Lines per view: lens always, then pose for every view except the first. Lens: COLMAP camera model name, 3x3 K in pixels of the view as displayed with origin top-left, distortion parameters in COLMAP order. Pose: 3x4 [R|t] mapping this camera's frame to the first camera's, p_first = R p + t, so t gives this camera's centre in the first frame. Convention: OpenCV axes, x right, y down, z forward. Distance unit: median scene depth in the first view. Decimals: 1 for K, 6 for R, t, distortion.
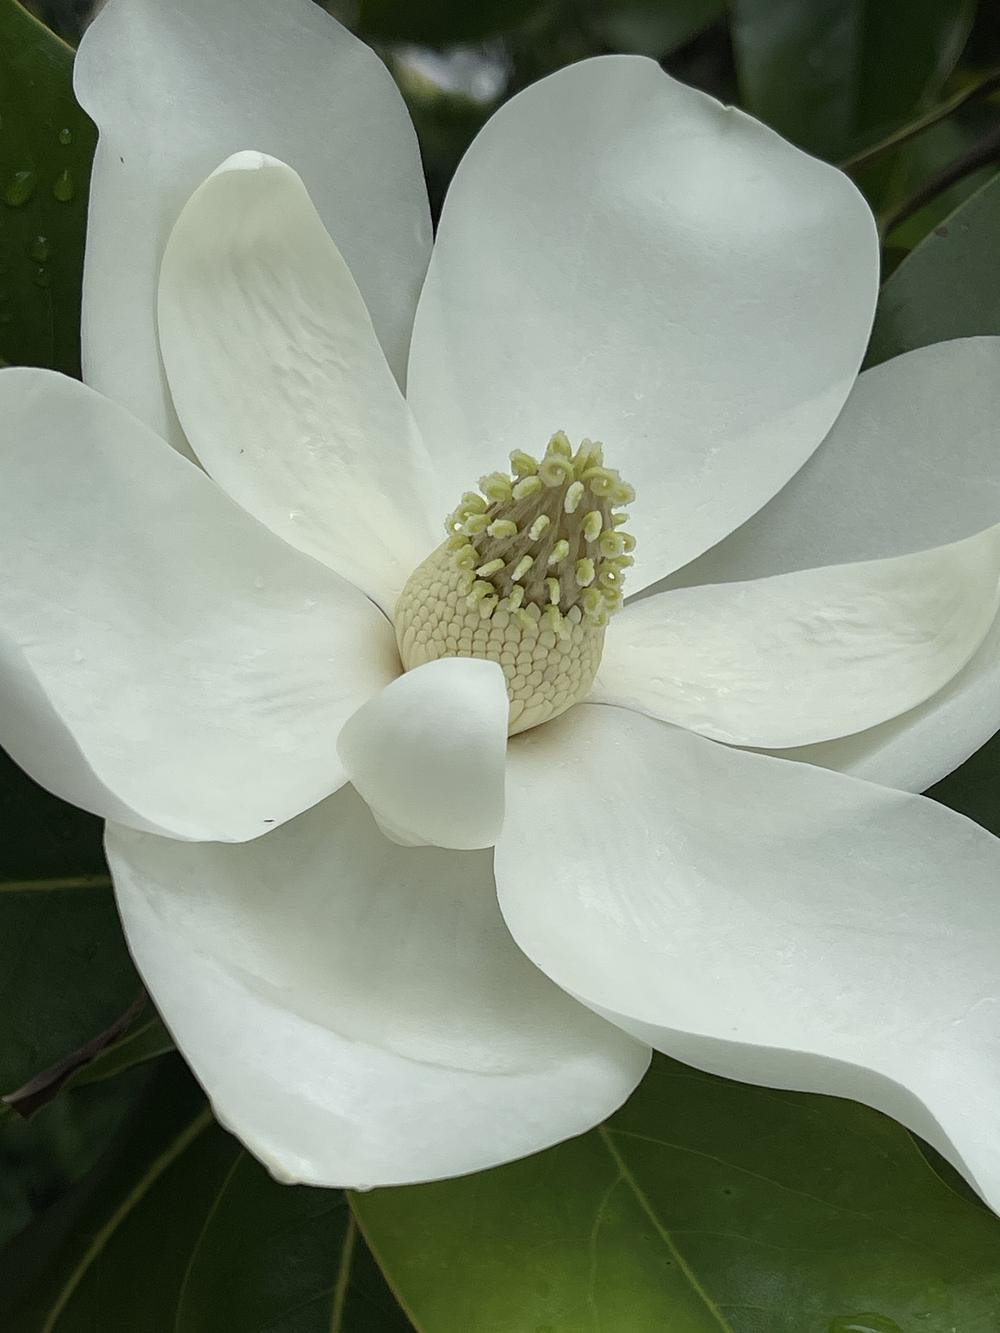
lens RADIAL K [[2433.2, 0, 496.6], [0, 2433.2, 674.5], [0, 0, 1]] dist [-0.155614, 0.000000]
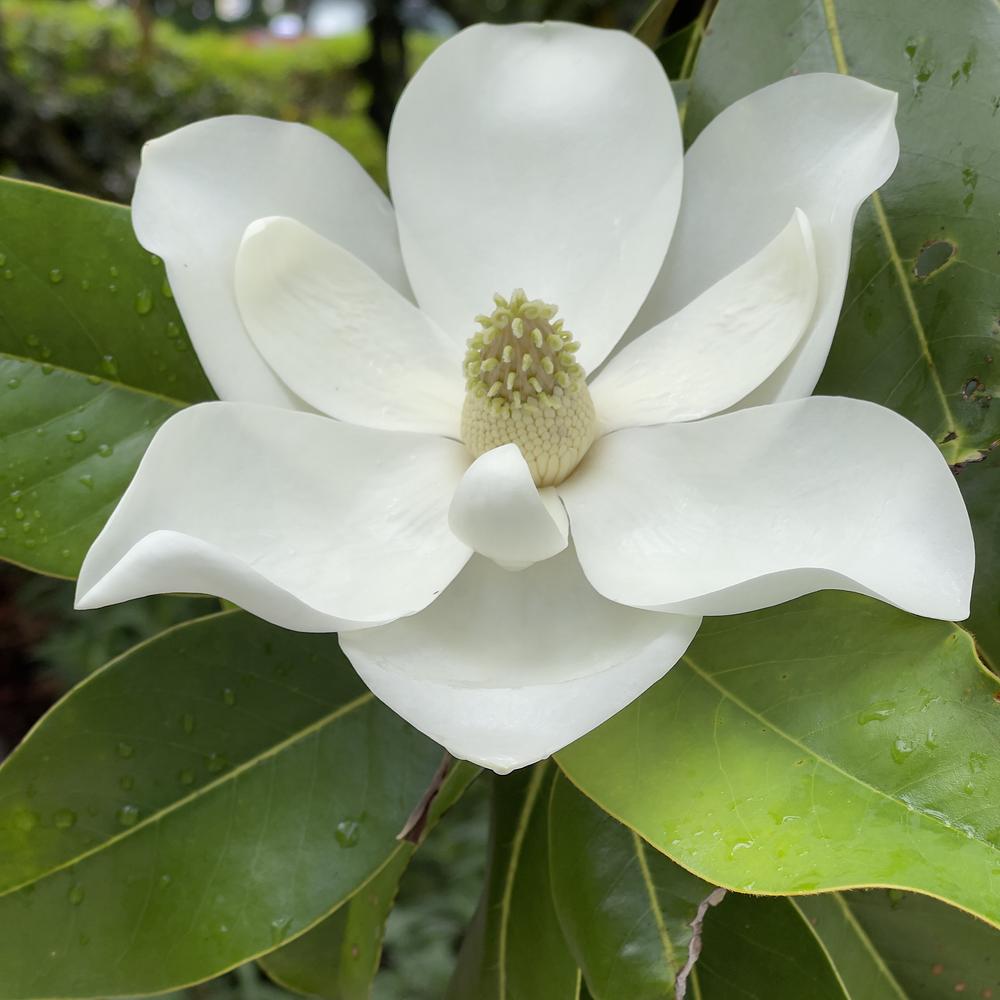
lens RADIAL K [[3108.7, 0, 500.4], [0, 3108.7, 501.8], [0, 0, 1]] dist [-0.875849, 0.000000]
pose [[0.877690, -0.438764, -0.192734, 0.357434], [0.438970, 0.897424, -0.043987, 0.112271], [0.192265, -0.045997, 0.980265, -0.984911]]
